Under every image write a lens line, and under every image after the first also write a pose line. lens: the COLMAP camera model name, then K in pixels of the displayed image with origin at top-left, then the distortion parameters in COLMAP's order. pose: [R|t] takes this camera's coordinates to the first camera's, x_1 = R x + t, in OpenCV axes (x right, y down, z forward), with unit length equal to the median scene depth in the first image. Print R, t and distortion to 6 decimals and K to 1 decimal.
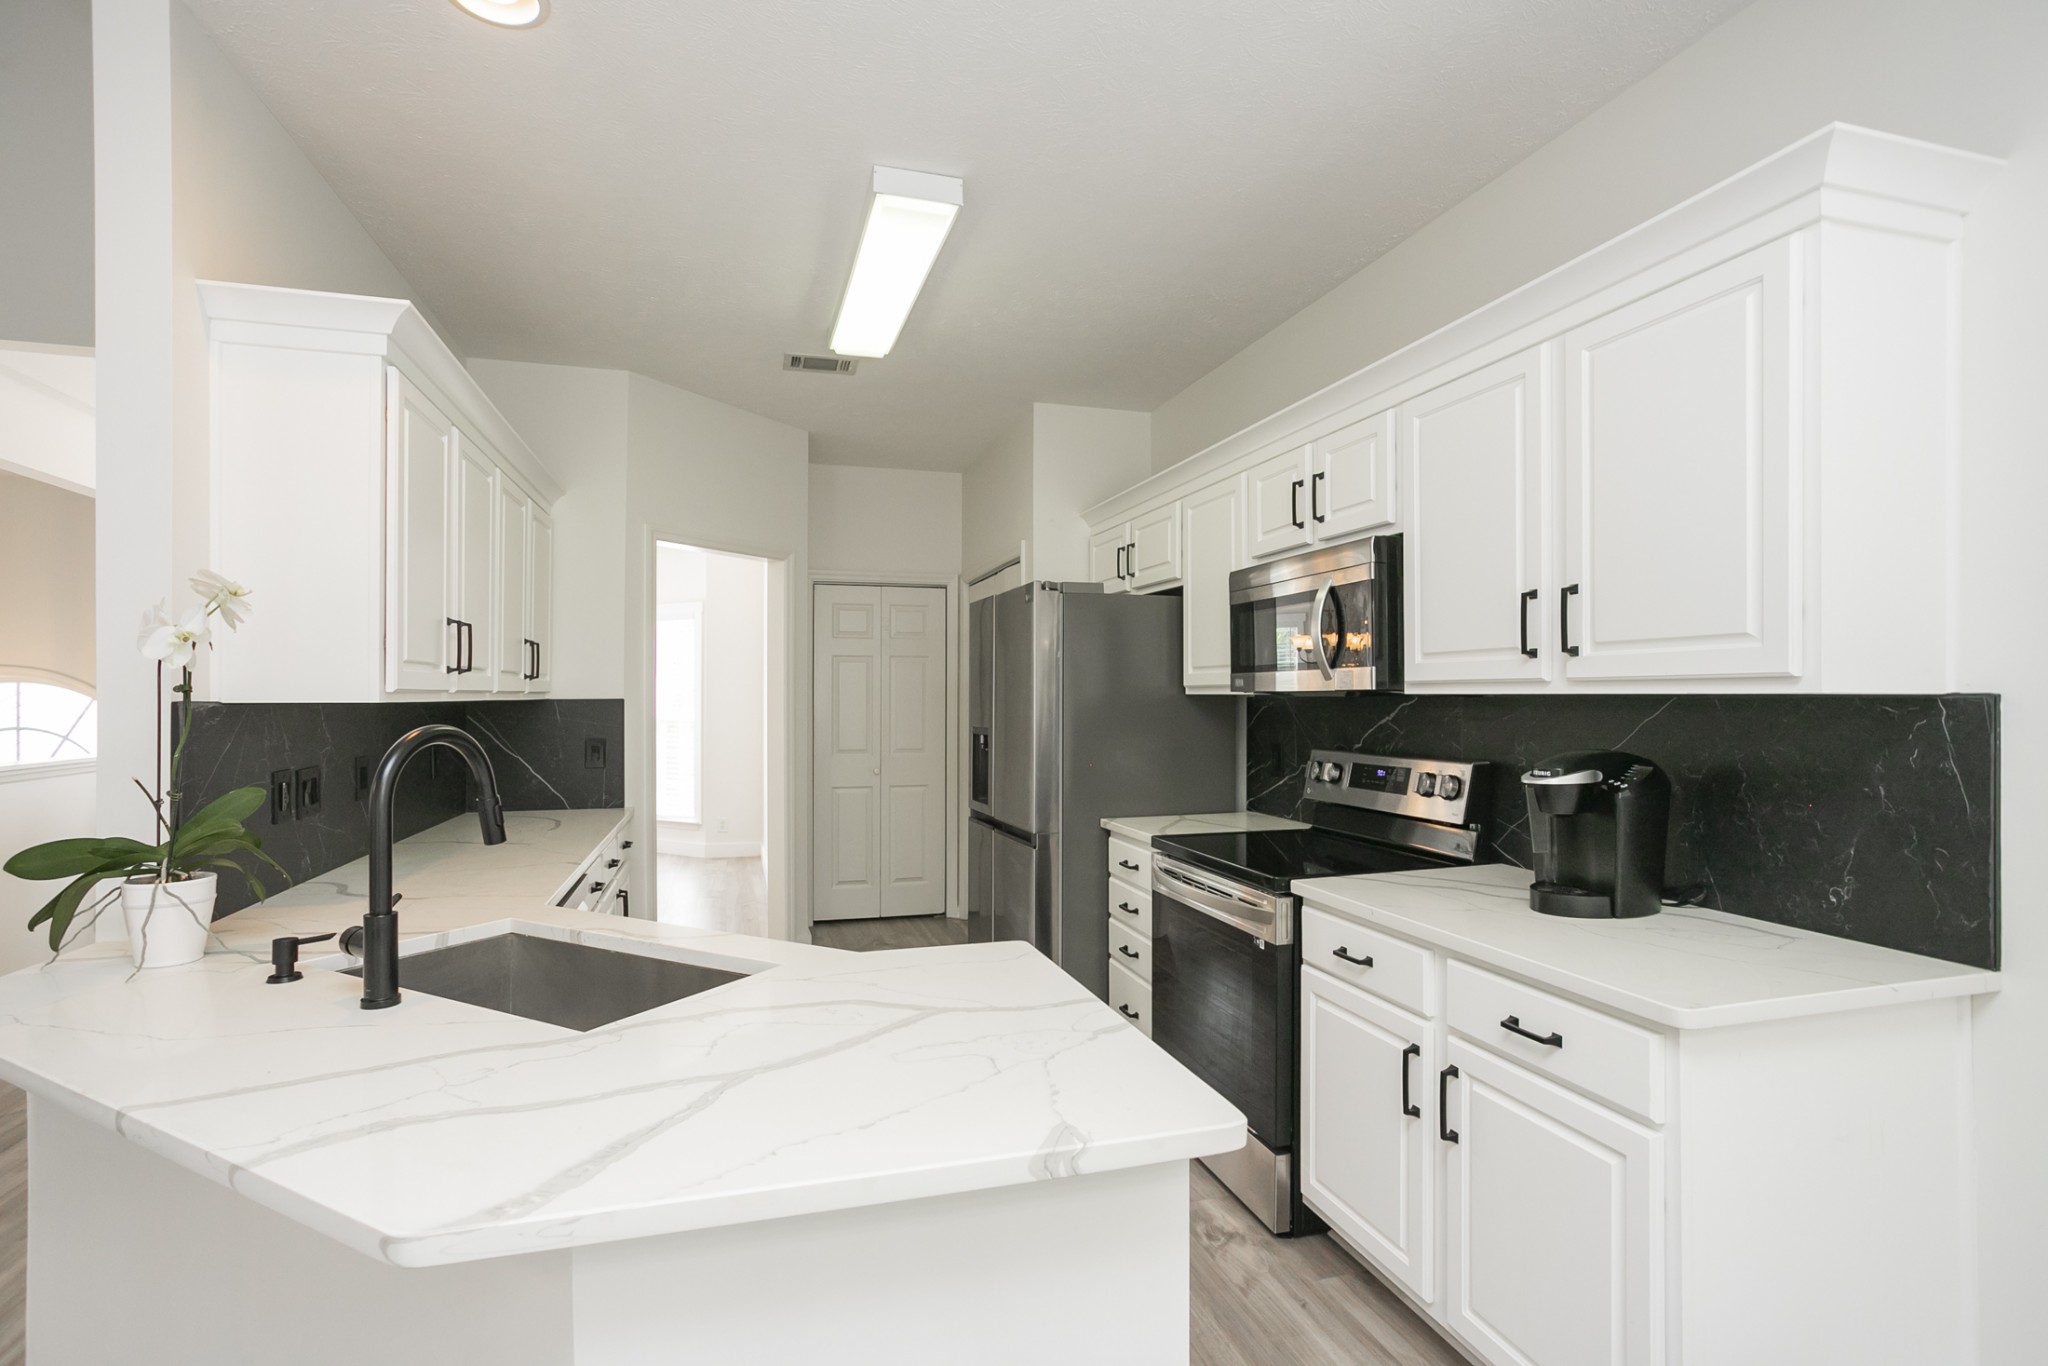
lens RADIAL K [[960.8, 0, 1027.9], [0, 960.8, 692.3], [0, 0, 1]] dist [-0.027507, 0.012891]
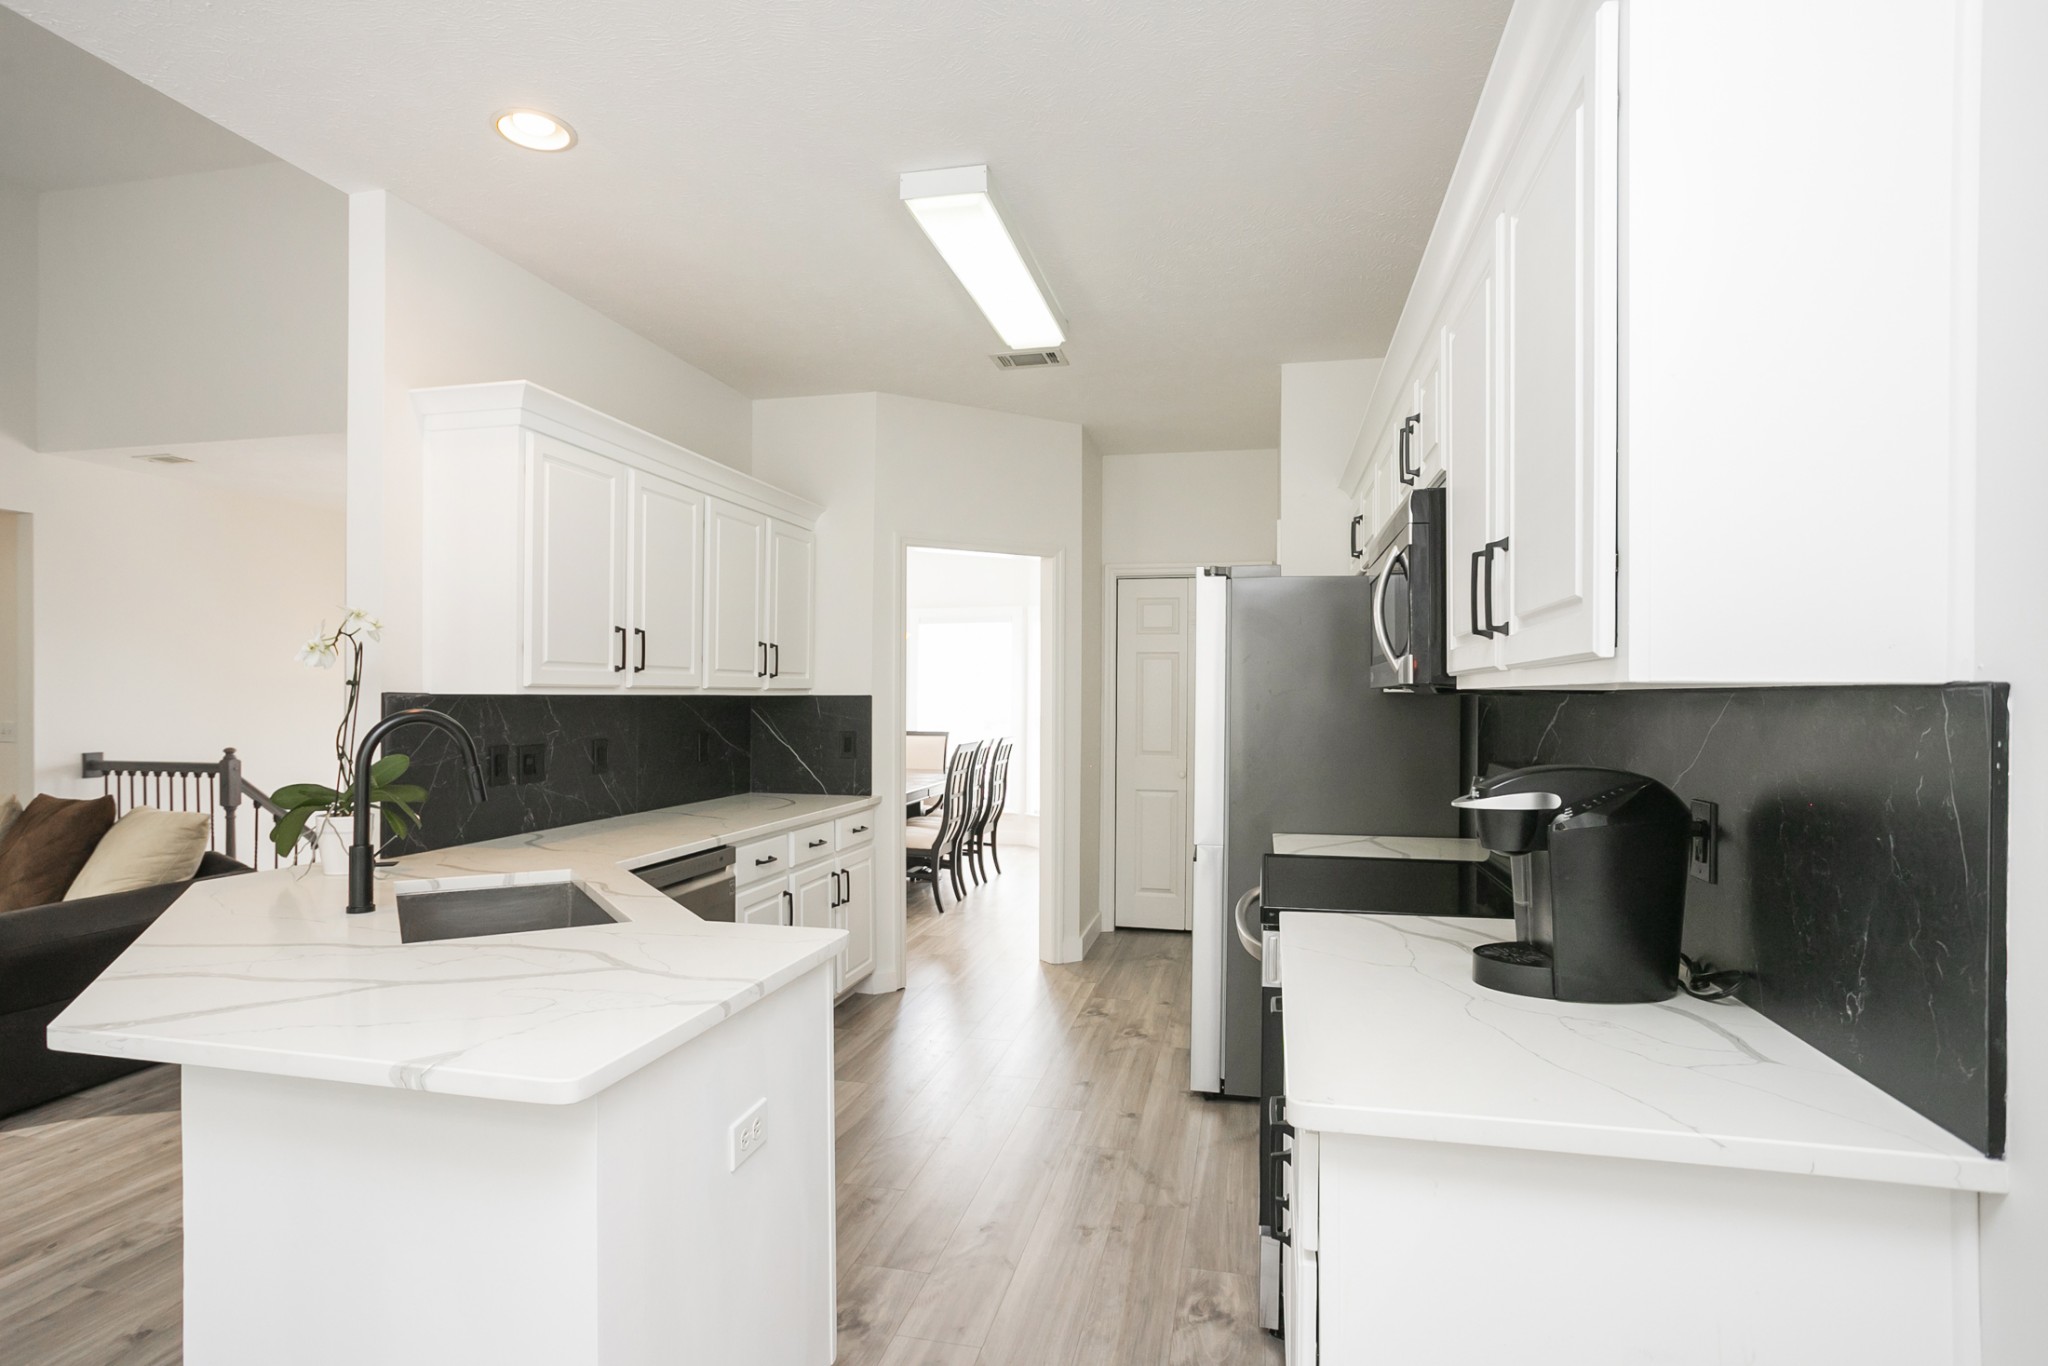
lens RADIAL K [[1035.7, 0, 1035.1], [0, 1035.7, 695.1], [0, 0, 1]] dist [-0.013103, 0.003045]
pose [[0.874346, 0.003433, -0.485291, 0.526503], [-0.002653, 0.999994, 0.002294, 0.005885], [0.485296, -0.000719, 0.874350, 0.103490]]
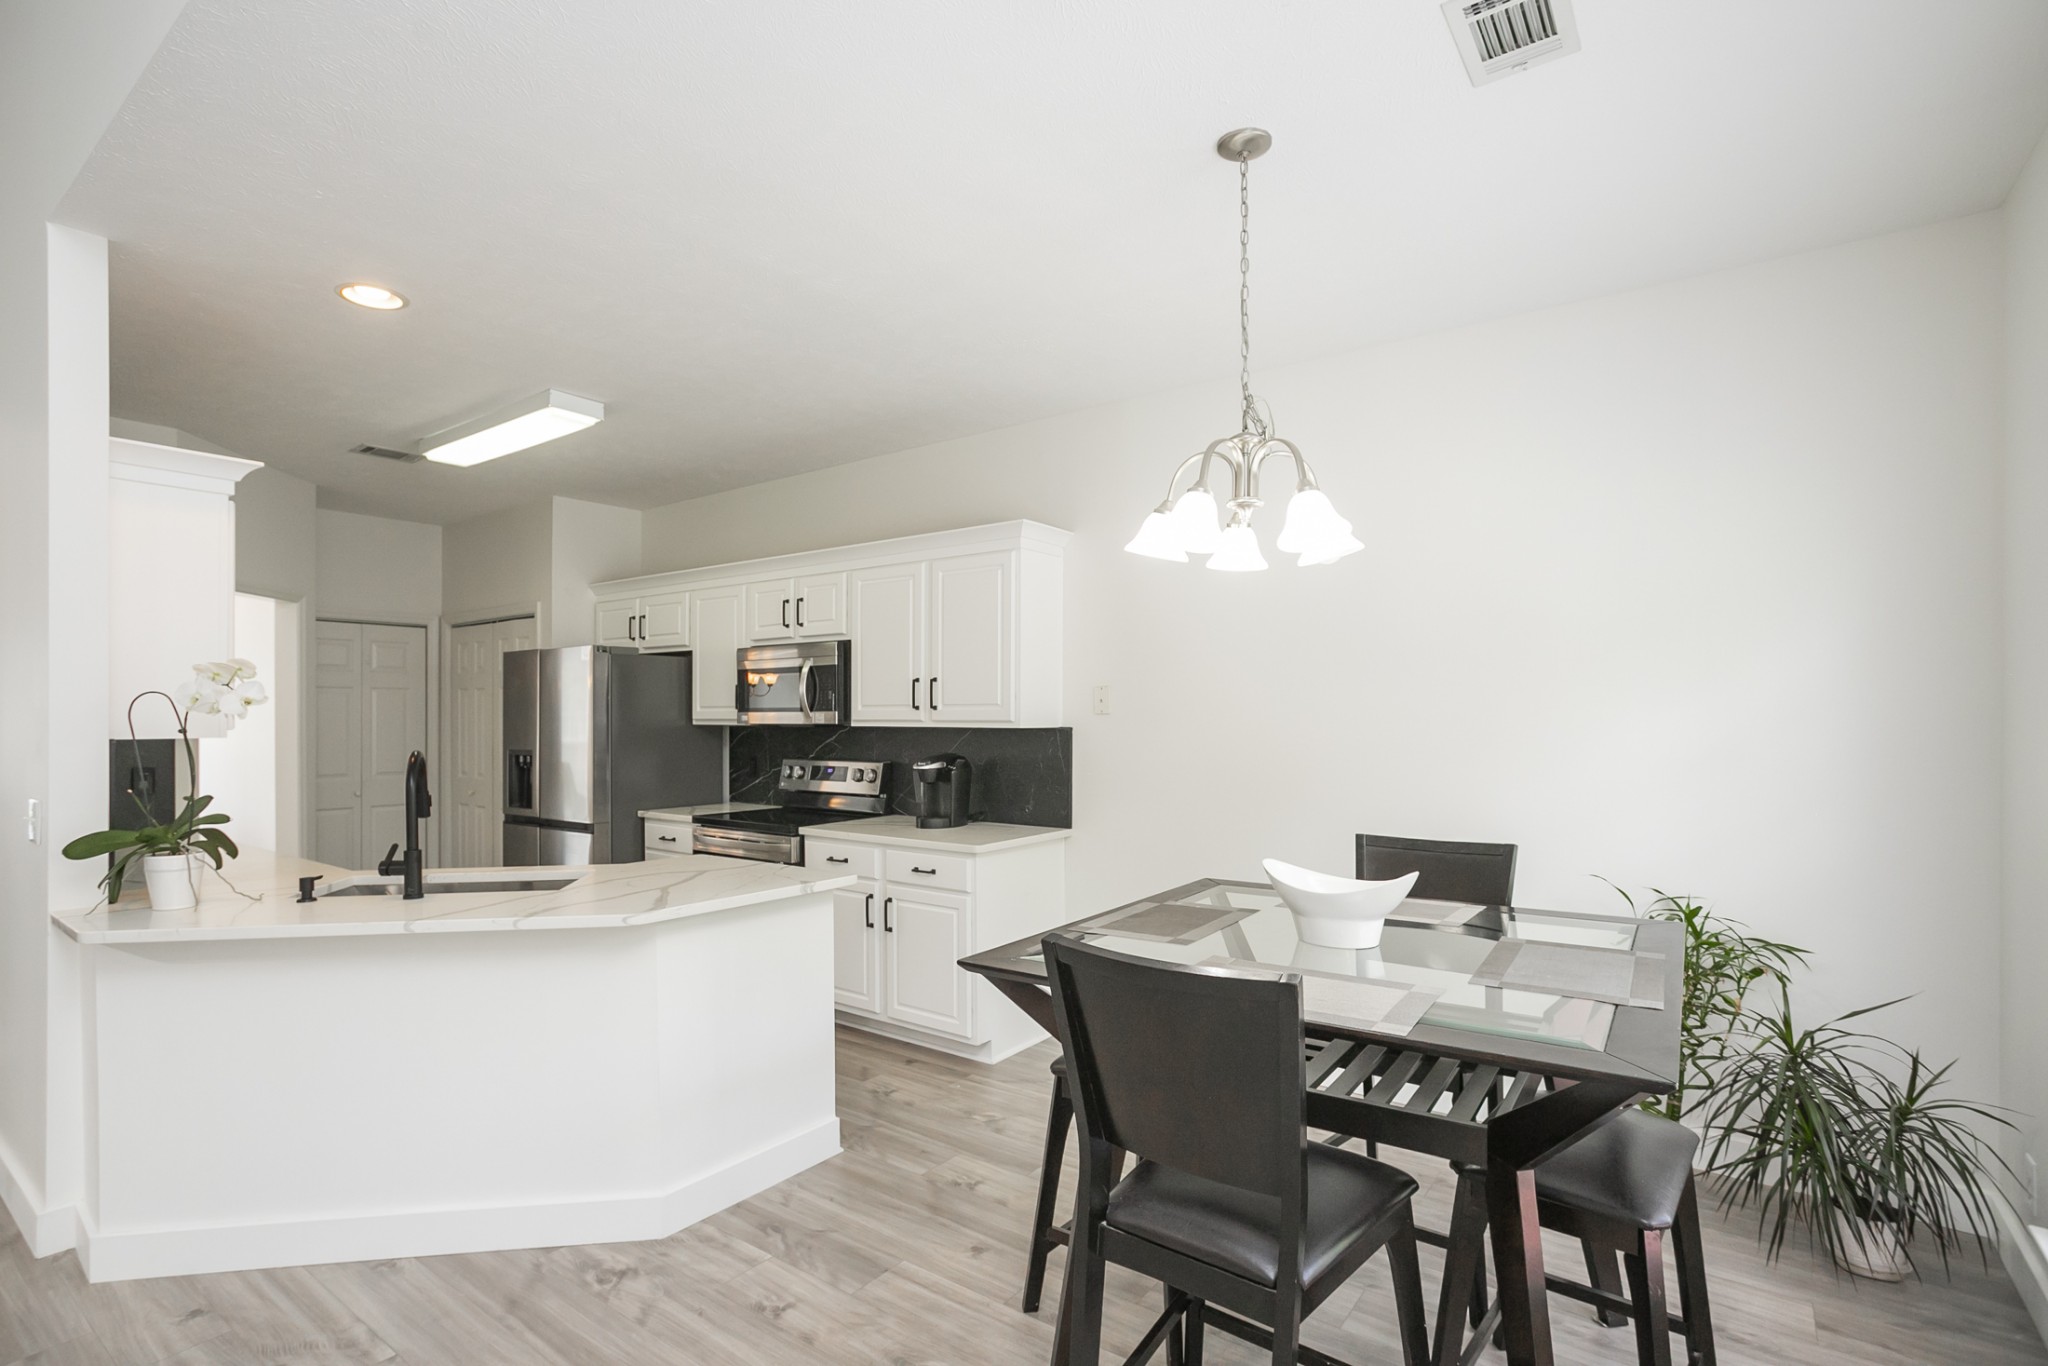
lens RADIAL K [[960.8, 0, 1003.6], [0, 960.8, 725.9], [0, 0, 1]] dist [-0.027507, 0.012891]
pose [[0.802206, -0.004954, 0.597027, -0.524812], [-0.003034, 0.999919, 0.012373, -0.024702], [-0.597040, -0.011737, 0.802126, -0.734886]]
